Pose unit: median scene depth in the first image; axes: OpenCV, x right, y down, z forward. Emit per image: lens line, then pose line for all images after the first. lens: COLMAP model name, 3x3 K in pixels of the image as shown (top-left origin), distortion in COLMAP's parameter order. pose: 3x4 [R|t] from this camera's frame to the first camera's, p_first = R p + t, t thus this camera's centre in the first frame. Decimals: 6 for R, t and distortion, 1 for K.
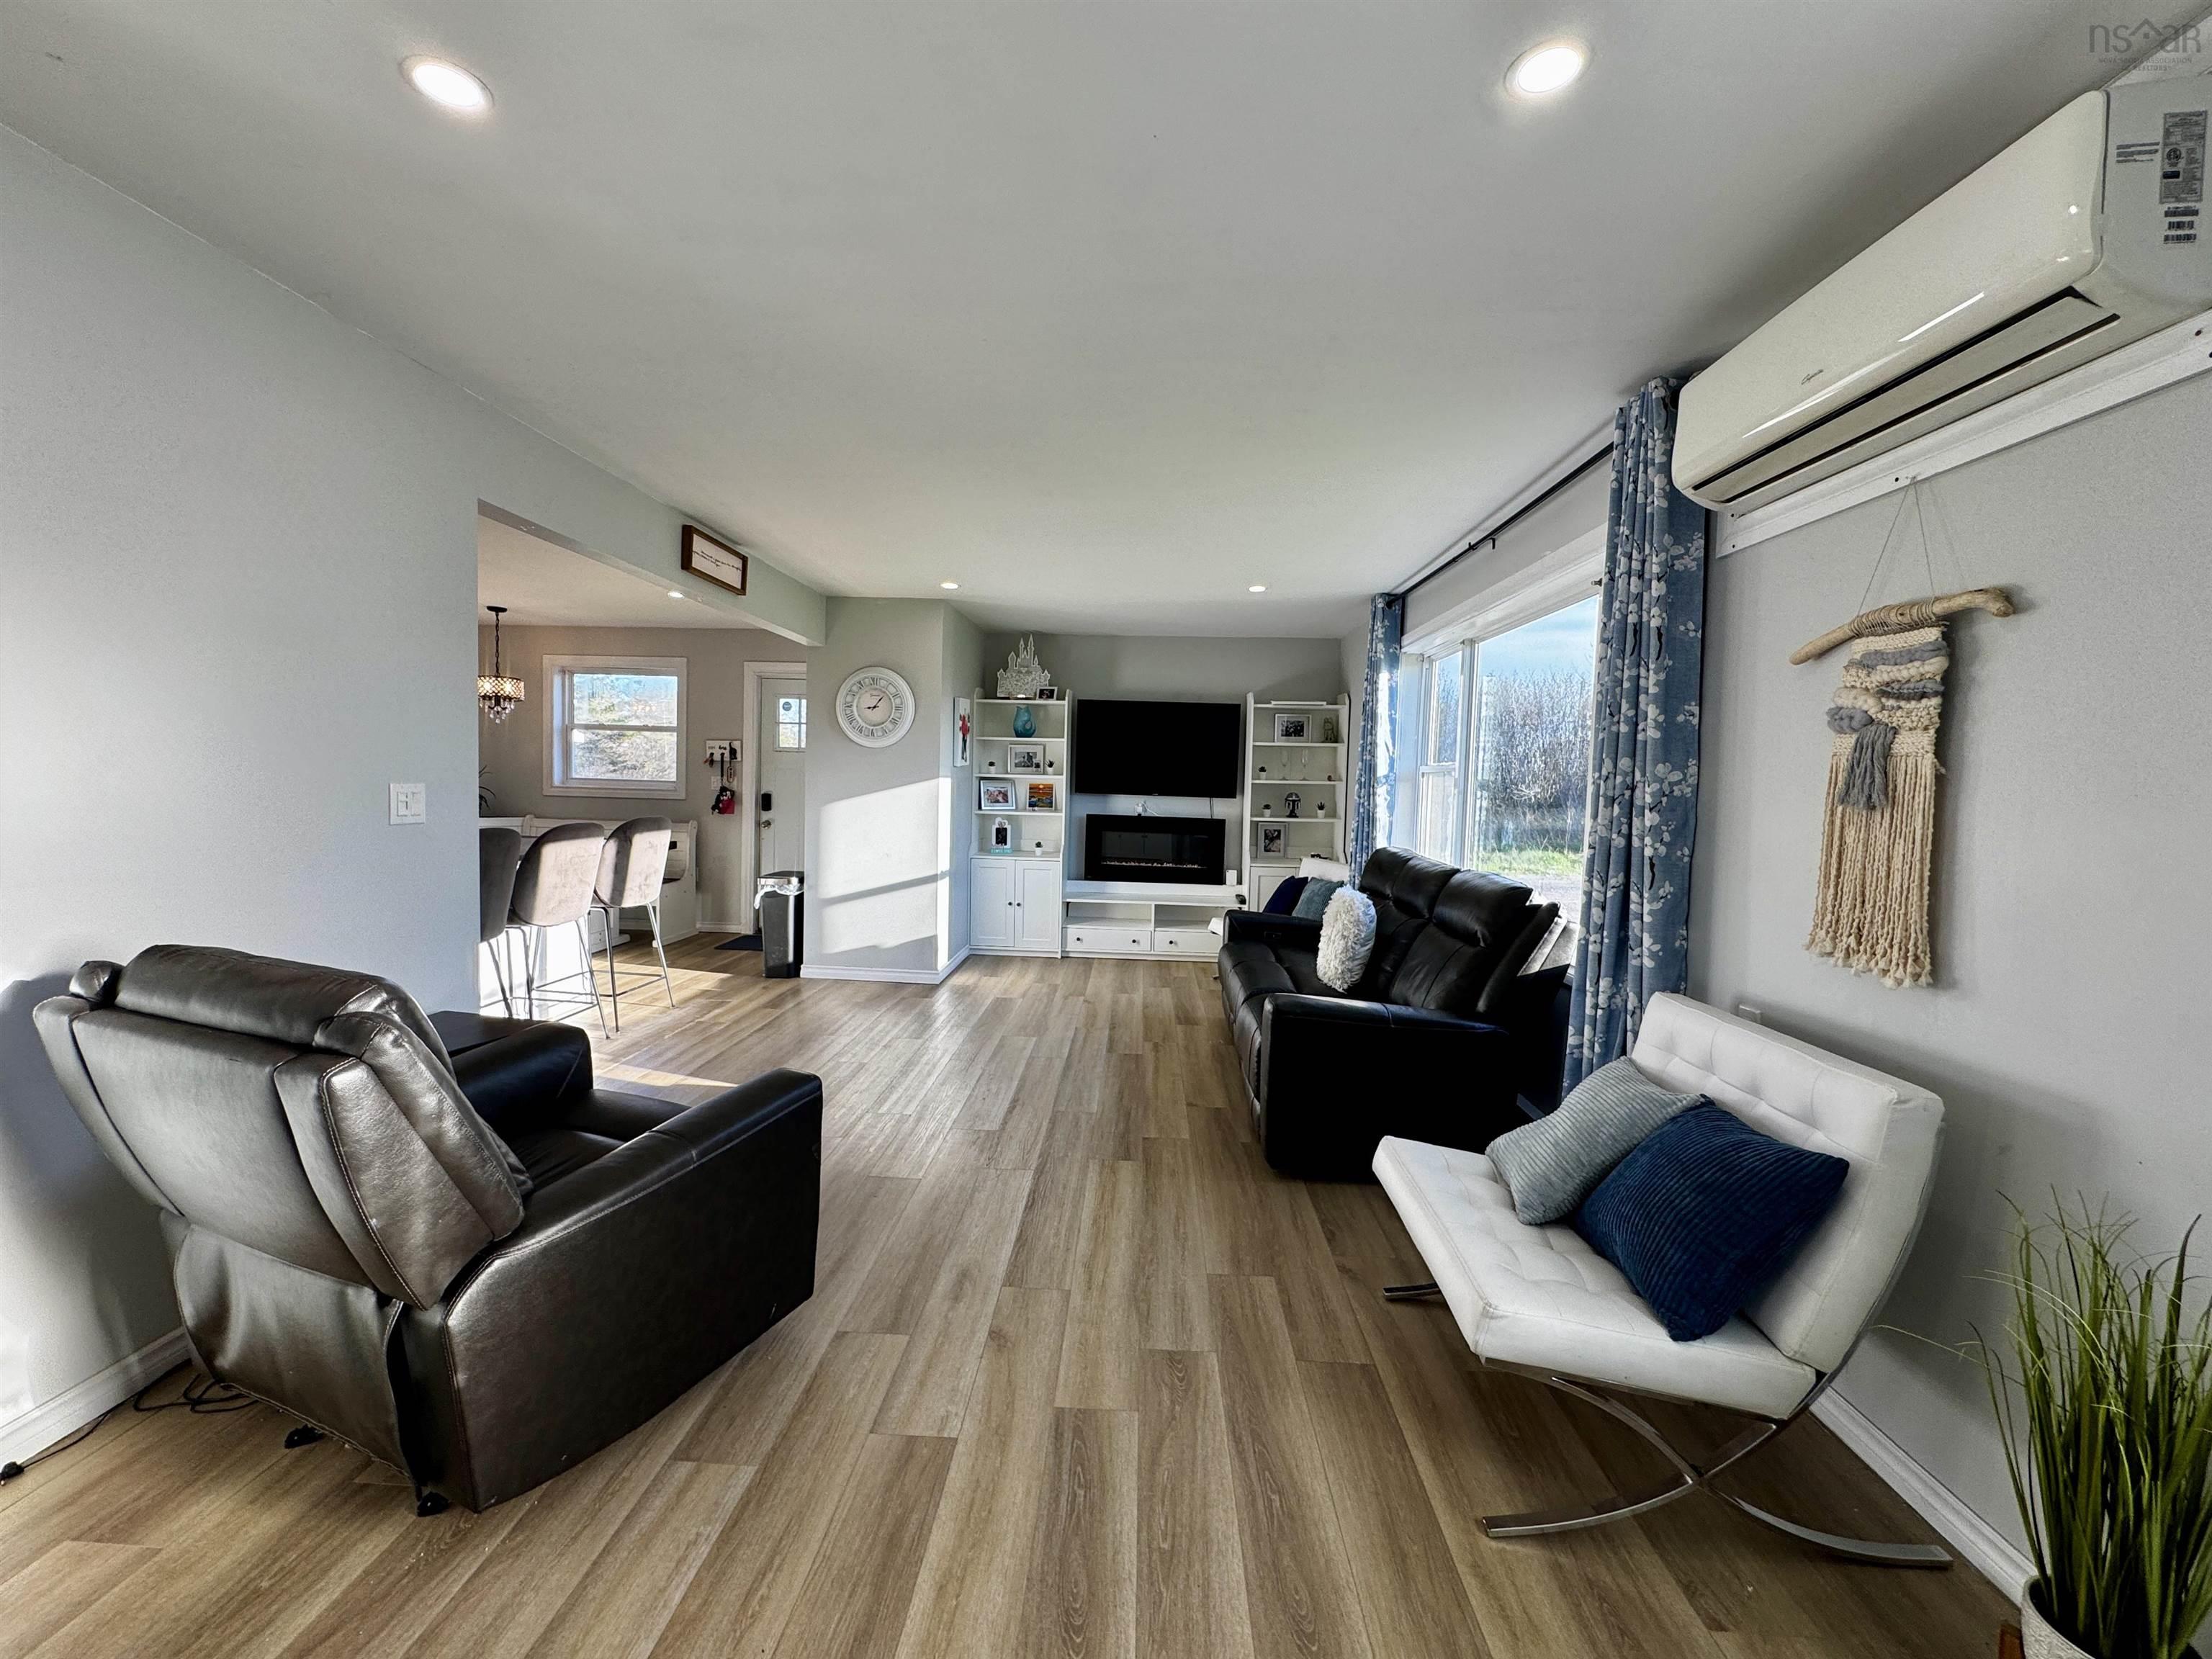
lens RADIAL K [[882.3, 0, 1105.1], [0, 882.3, 827.4], [0, 0, 1]] dist [-0.001187, 0.000044]
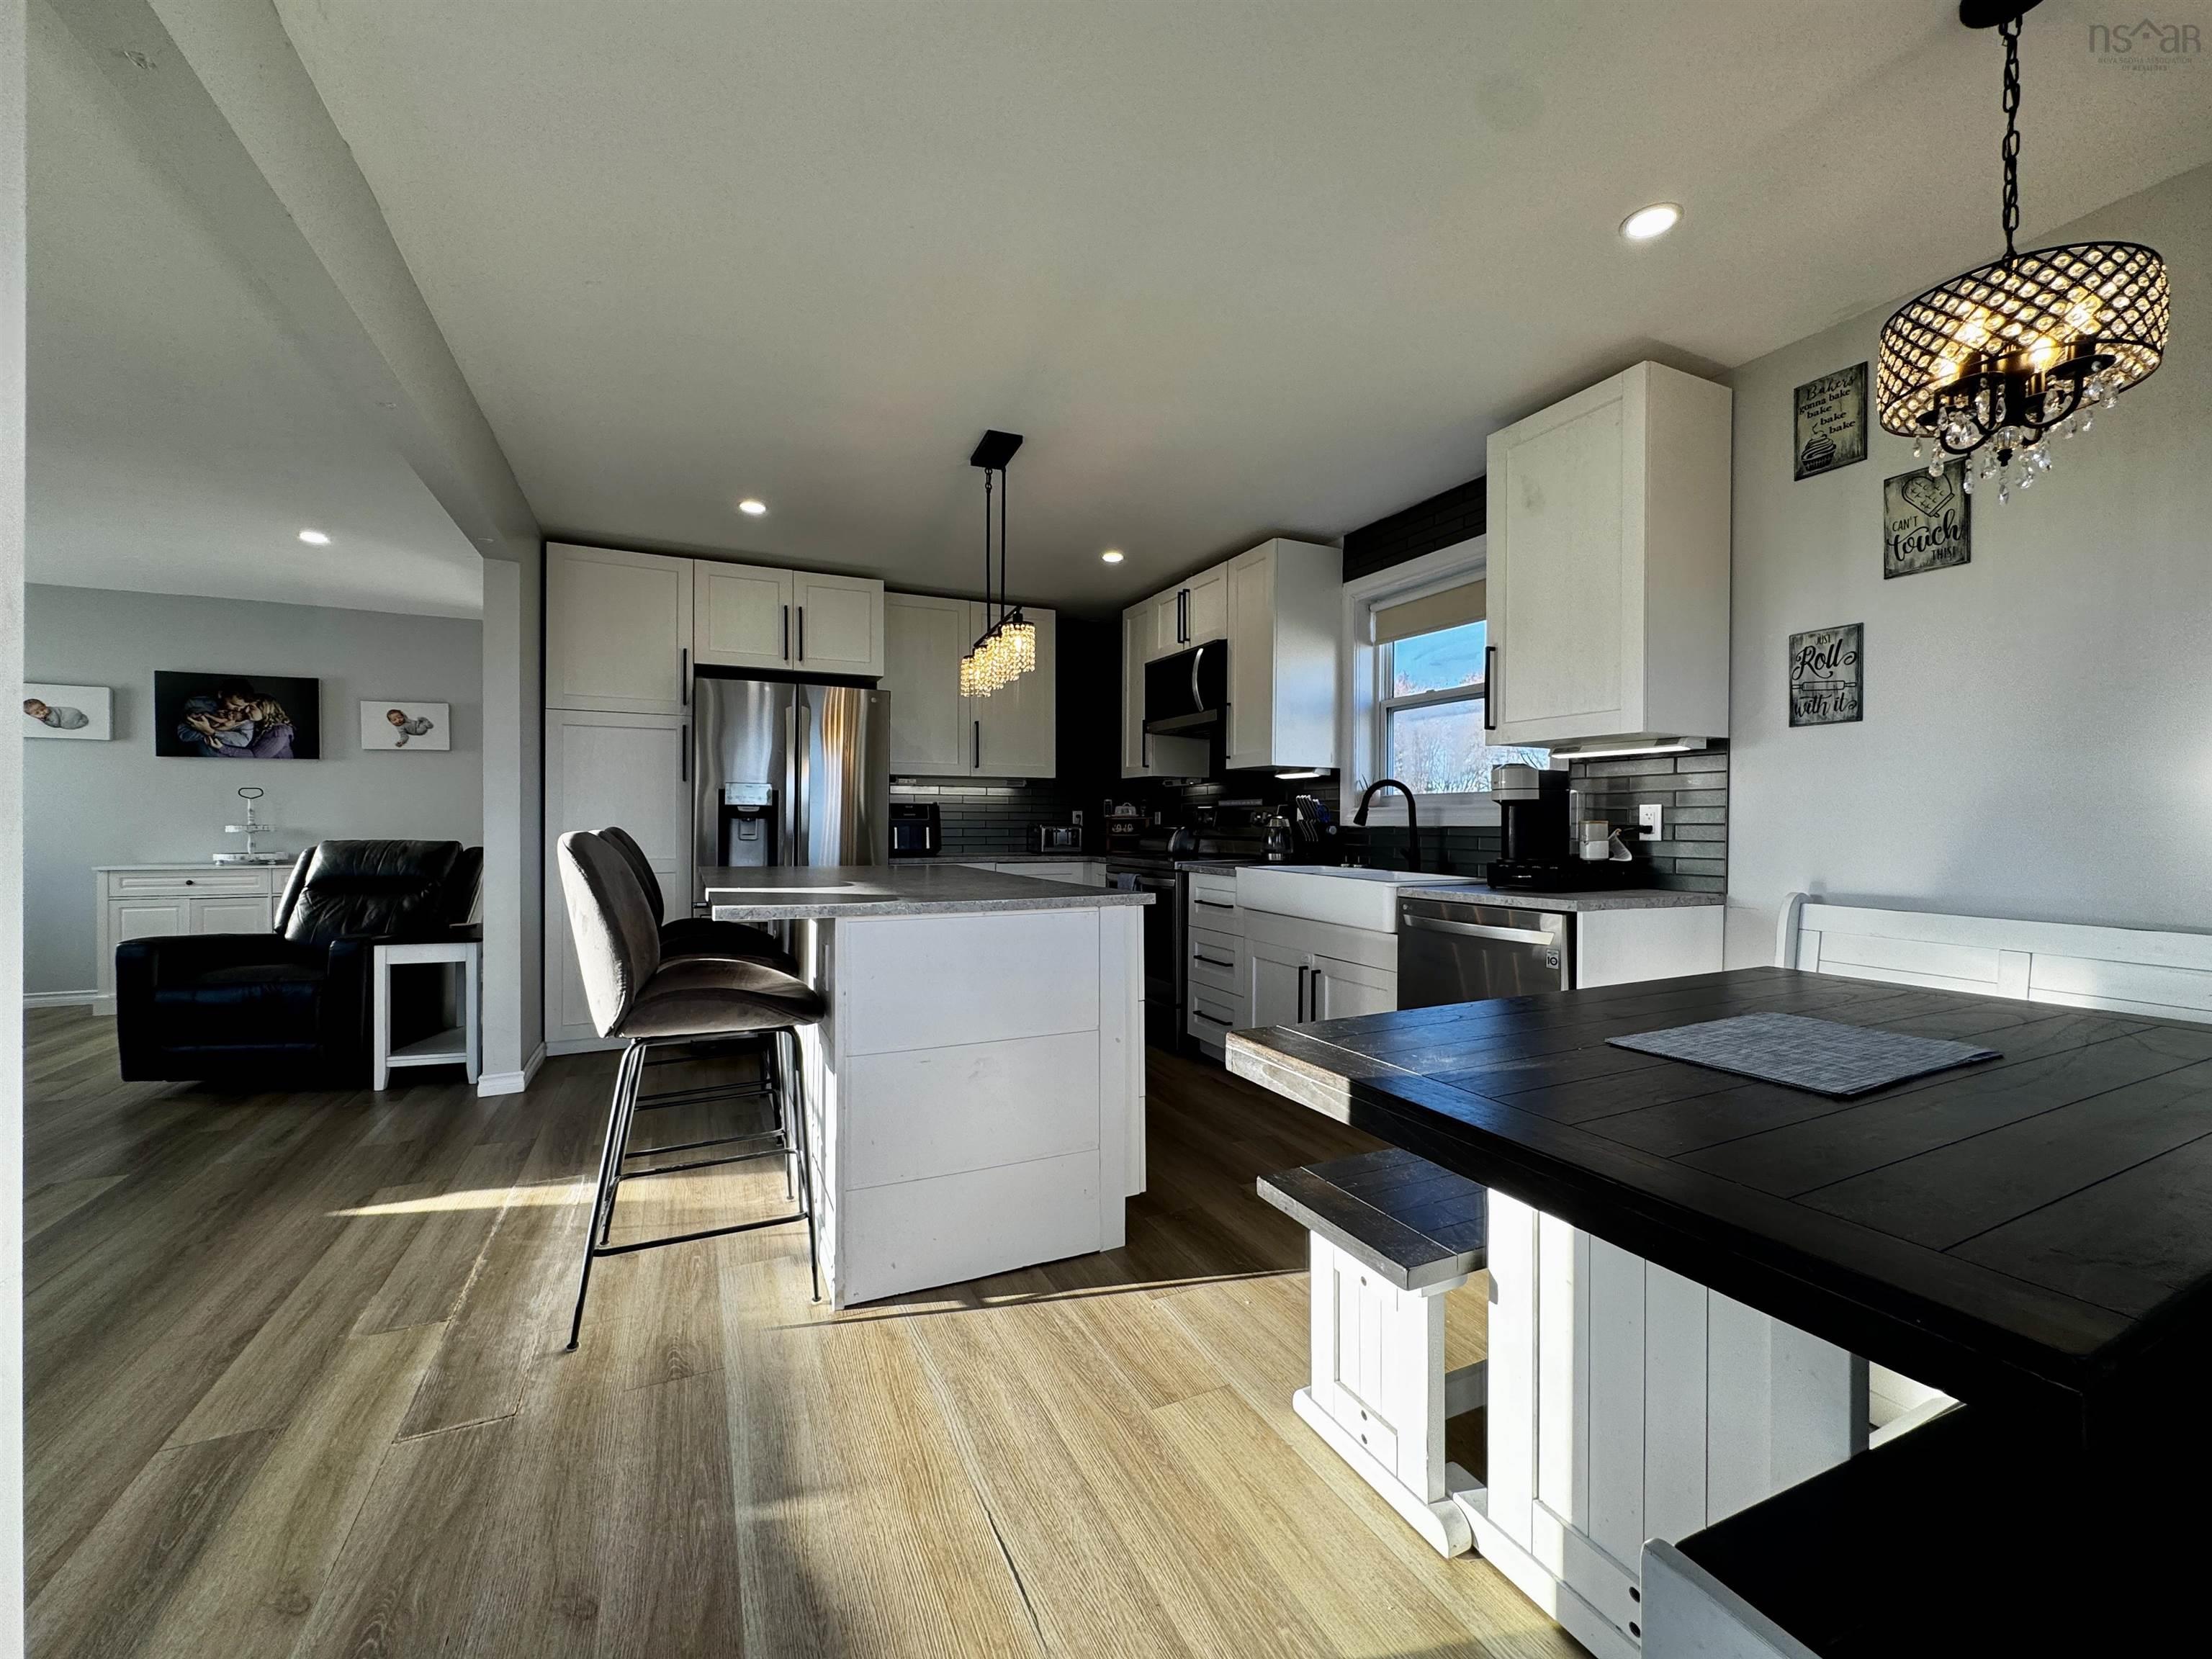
lens RADIAL K [[882.3, 0, 1102.7], [0, 882.3, 828.5], [0, 0, 1]] dist [-0.001187, 0.000044]
pose [[-0.882747, -0.029375, -0.468929, -0.488858], [-0.055808, 0.997534, 0.042568, -0.043354], [0.466522, 0.063747, -0.882210, 1.373358]]
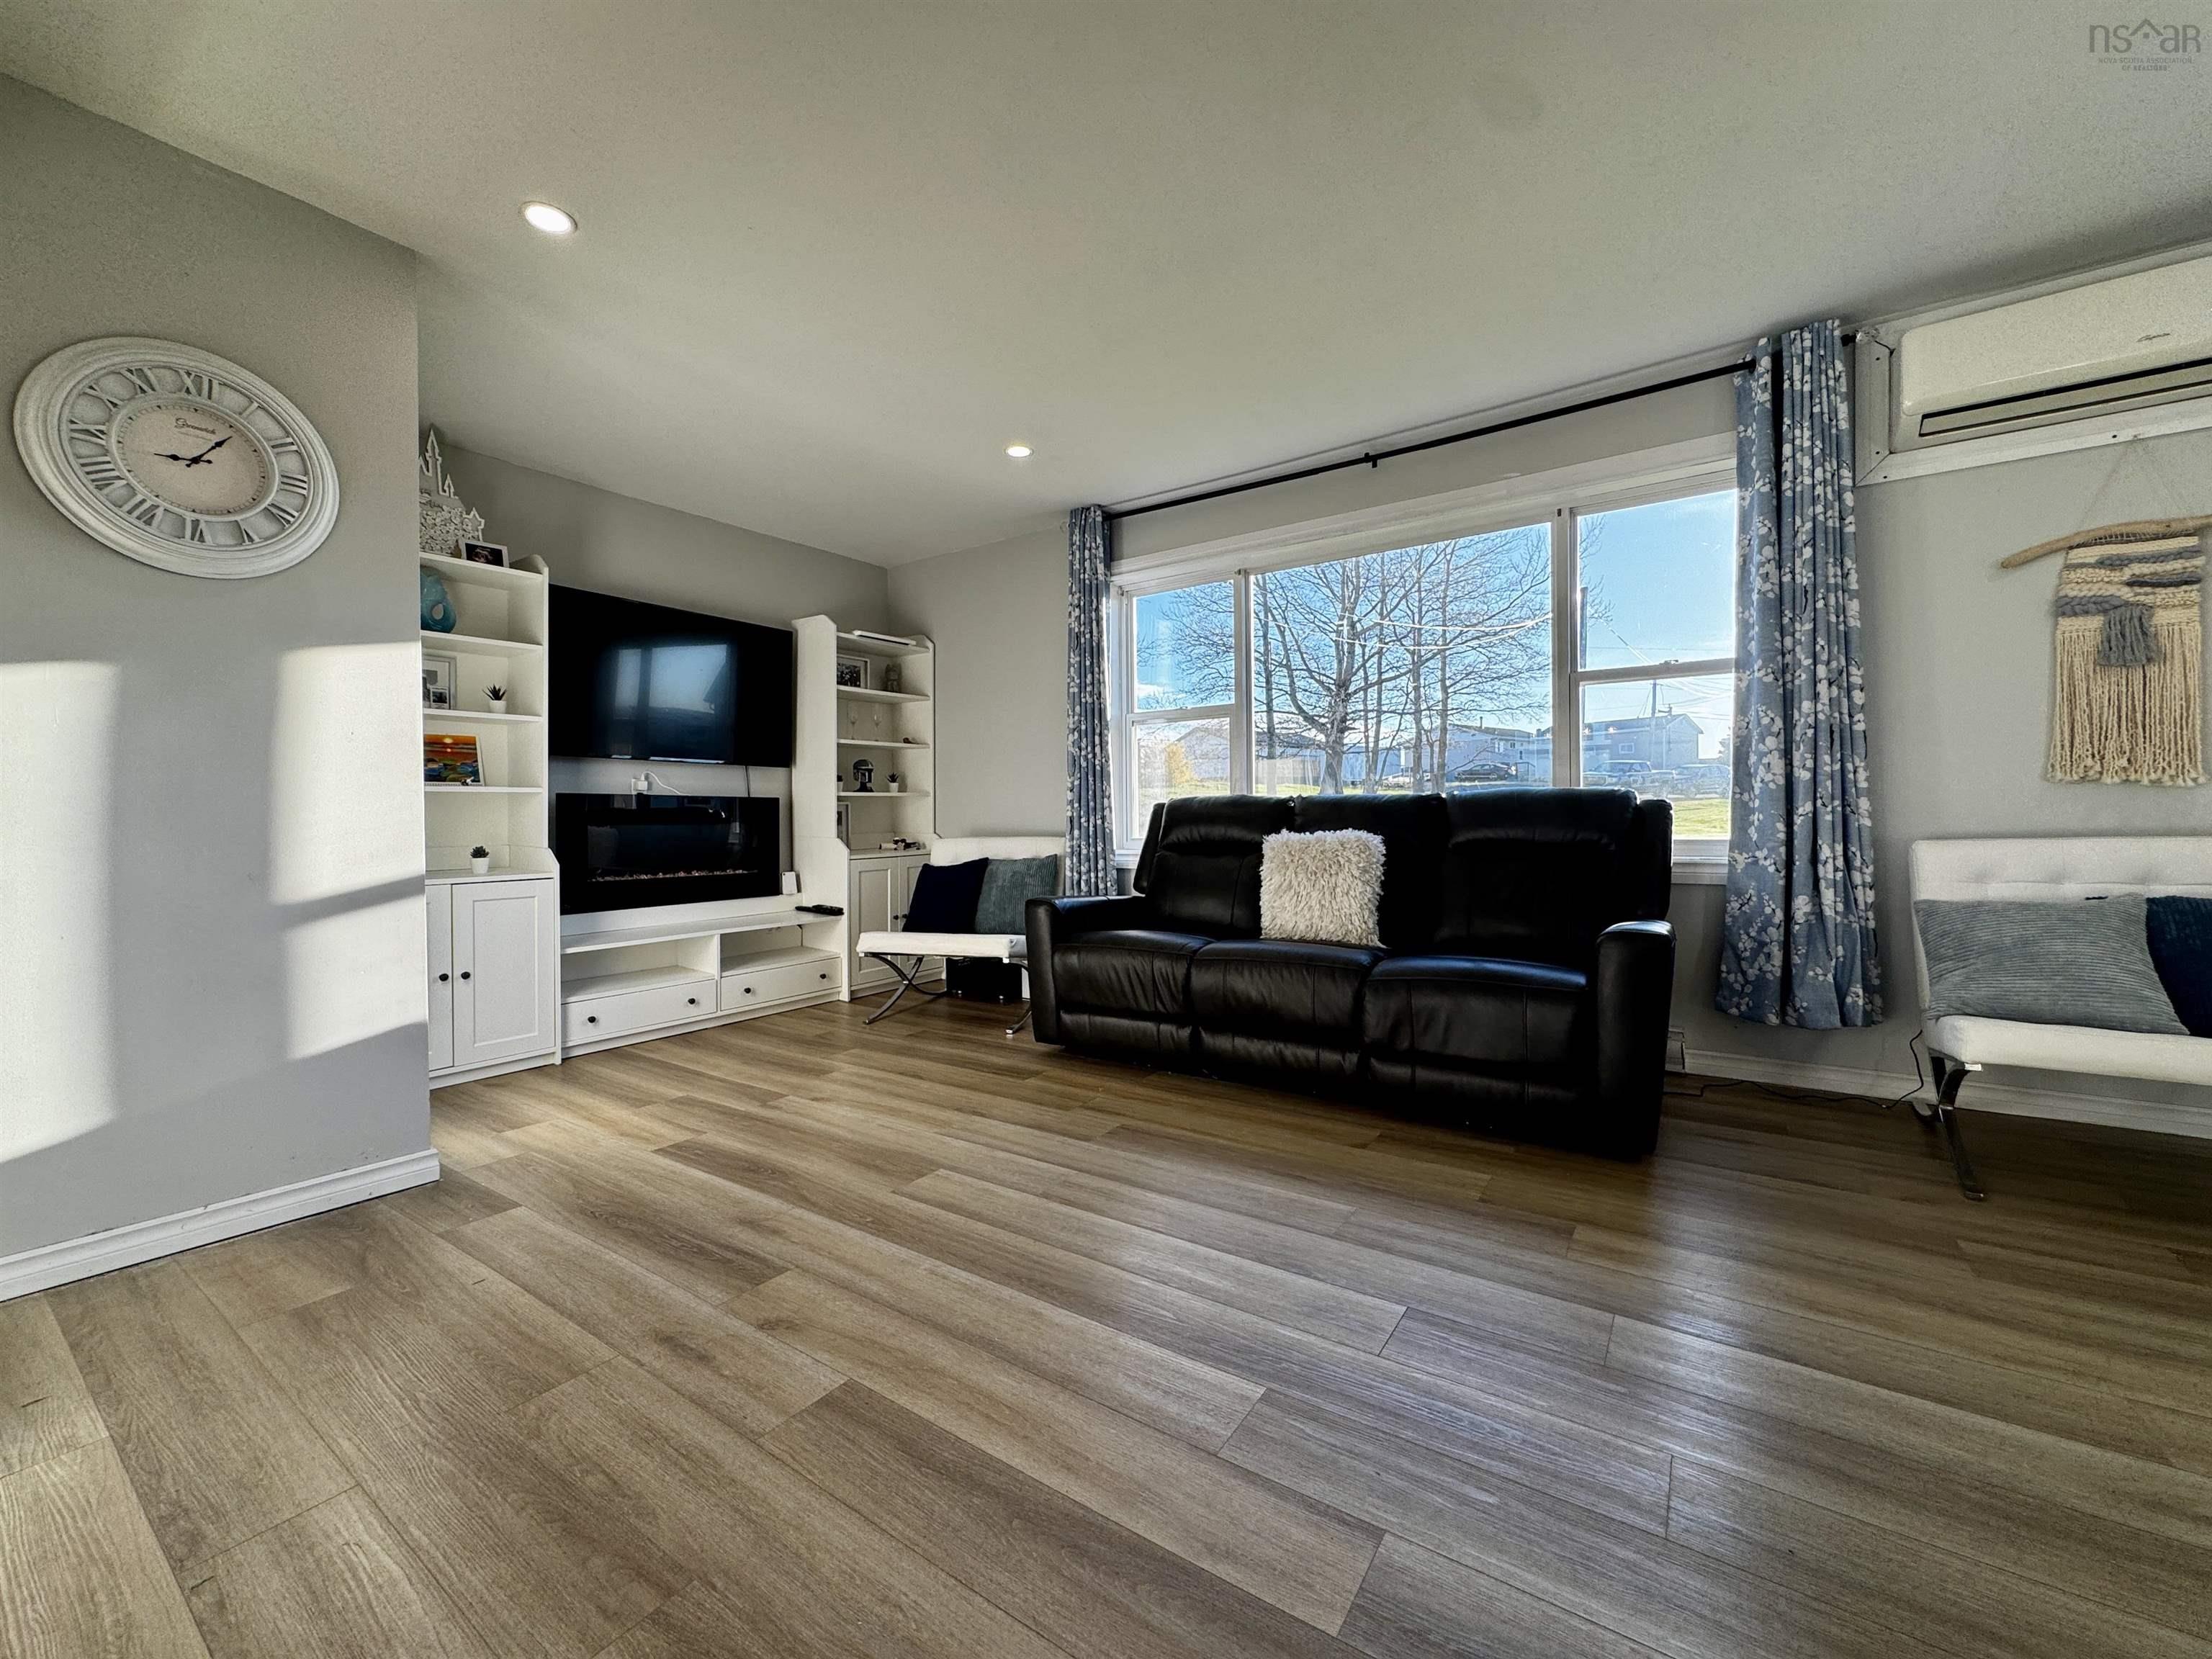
lens RADIAL K [[882.3, 0, 1106.6], [0, 882.3, 823.6], [0, 0, 1]] dist [-0.001187, 0.000044]
pose [[0.529470, -0.039724, 0.847398, -0.409312], [0.072590, 0.997361, 0.001398, 0.037565], [-0.845217, 0.060772, 0.530956, 0.566135]]
